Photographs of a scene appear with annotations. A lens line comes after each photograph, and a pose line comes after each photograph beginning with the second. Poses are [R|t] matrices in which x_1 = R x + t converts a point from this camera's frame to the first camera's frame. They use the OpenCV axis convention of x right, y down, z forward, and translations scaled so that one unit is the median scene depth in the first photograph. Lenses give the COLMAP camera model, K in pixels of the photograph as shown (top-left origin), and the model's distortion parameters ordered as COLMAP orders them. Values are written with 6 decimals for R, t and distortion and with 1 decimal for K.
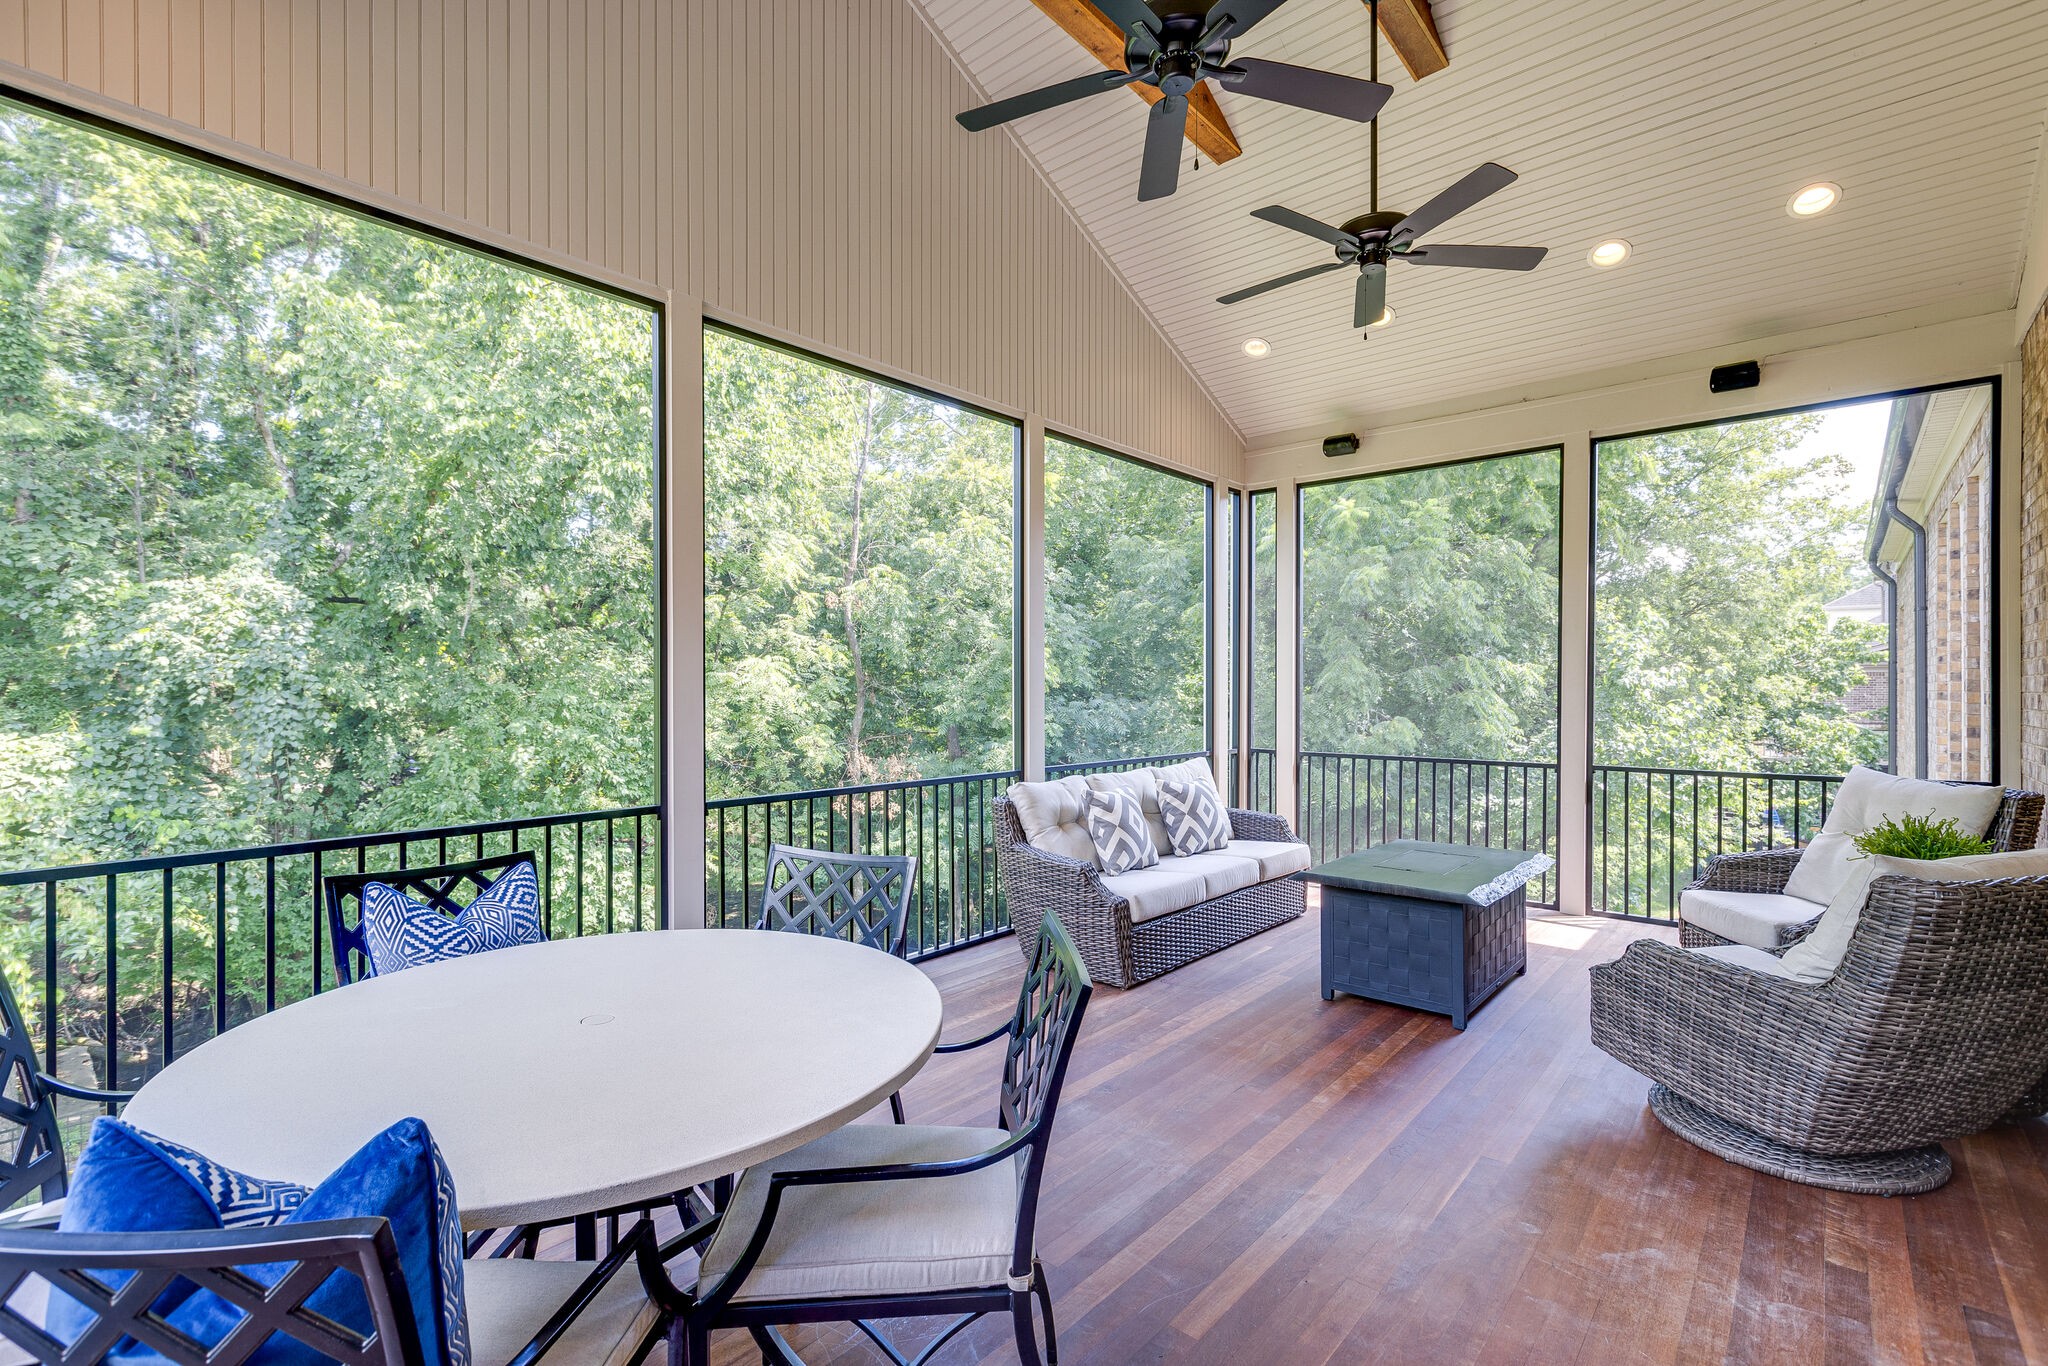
lens RADIAL K [[931.7, 0, 1034.6], [0, 931.7, 691.9], [0, 0, 1]] dist [-0.002252, -0.001476]
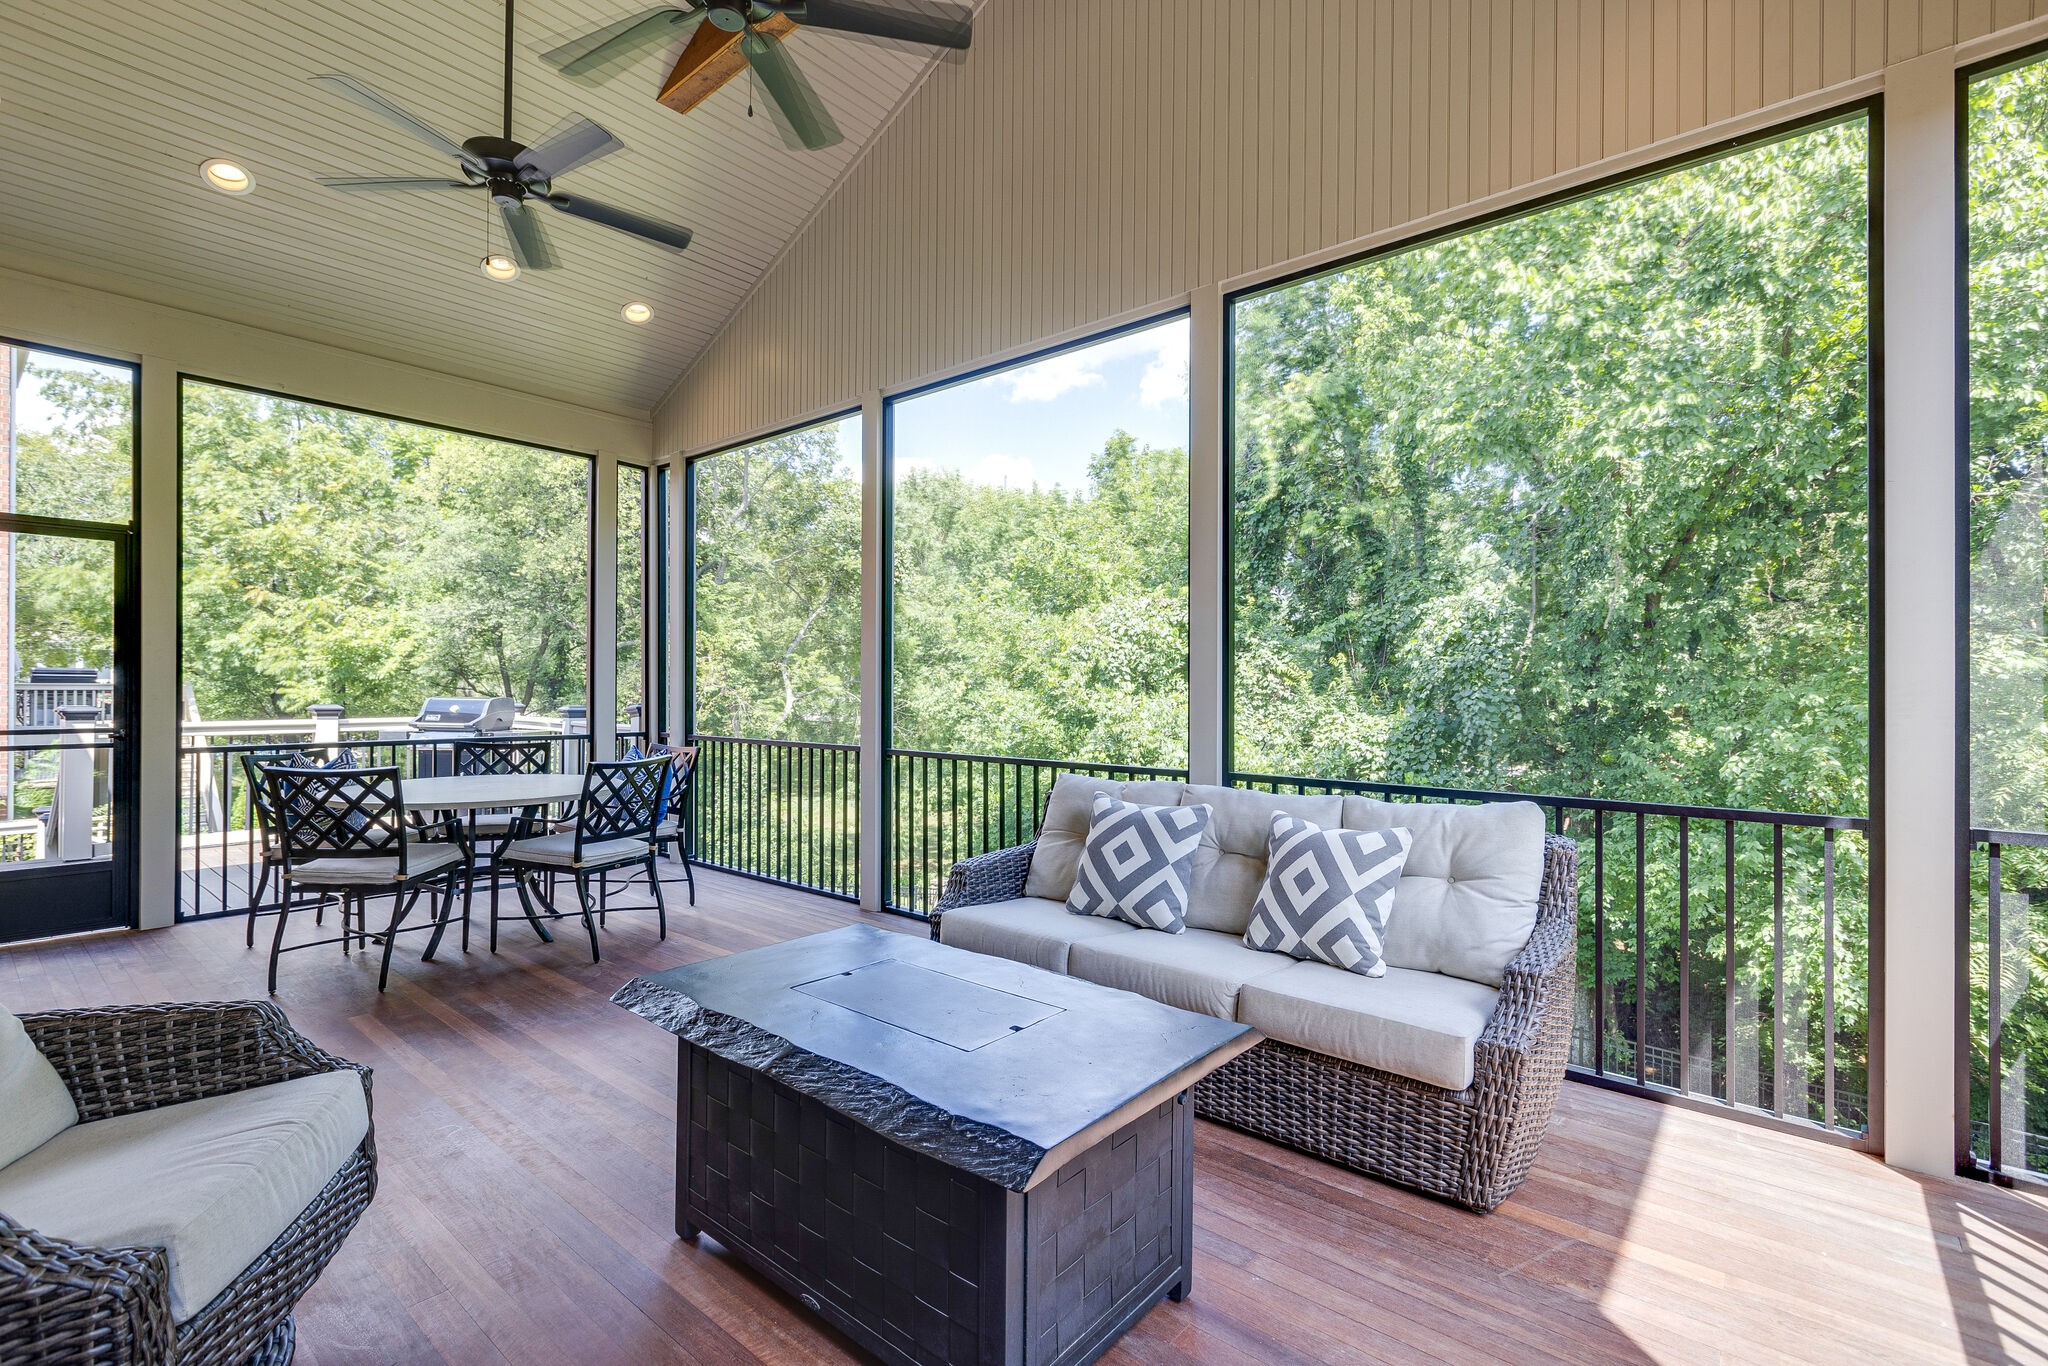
lens RADIAL K [[931.7, 0, 1010.1], [0, 931.7, 672.4], [0, 0, 1]] dist [-0.002252, -0.001476]
pose [[-0.000239, -0.016513, -0.999864, 0.724763], [-0.014228, 0.999763, -0.016508, 0.019650], [0.999899, 0.014222, -0.000474, 0.839872]]
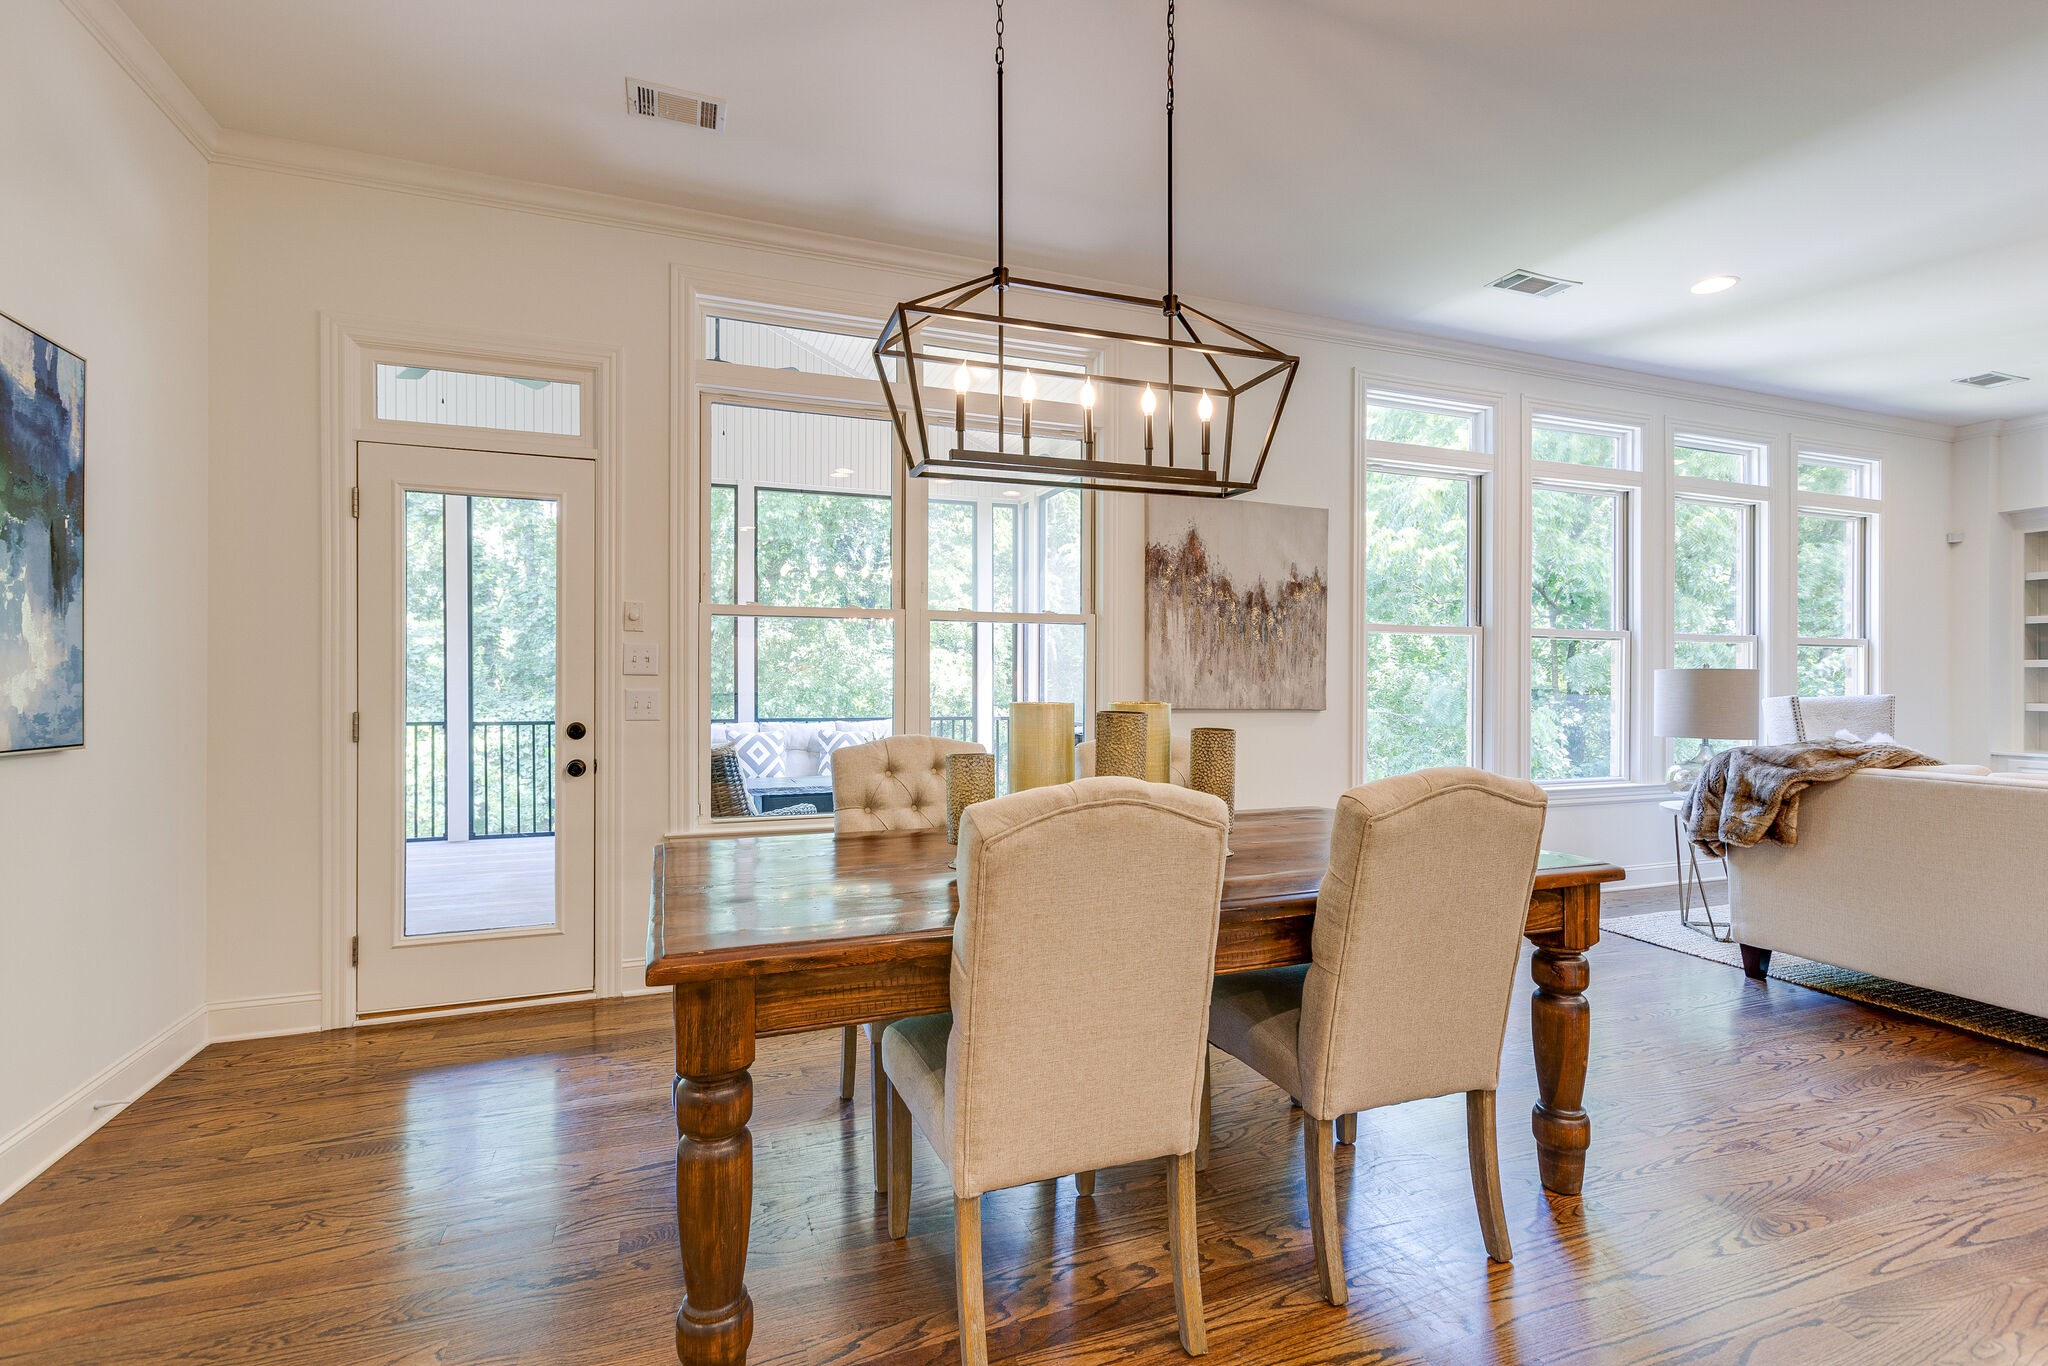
lens RADIAL K [[931.7, 0, 1022.8], [0, 931.7, 685.6], [0, 0, 1]] dist [-0.002252, -0.001476]
pose [[0.877317, 0.004442, -0.479892, 1.088670], [-0.006033, 0.999980, -0.001773, 0.030519], [0.479874, 0.004451, 0.877326, -0.088114]]
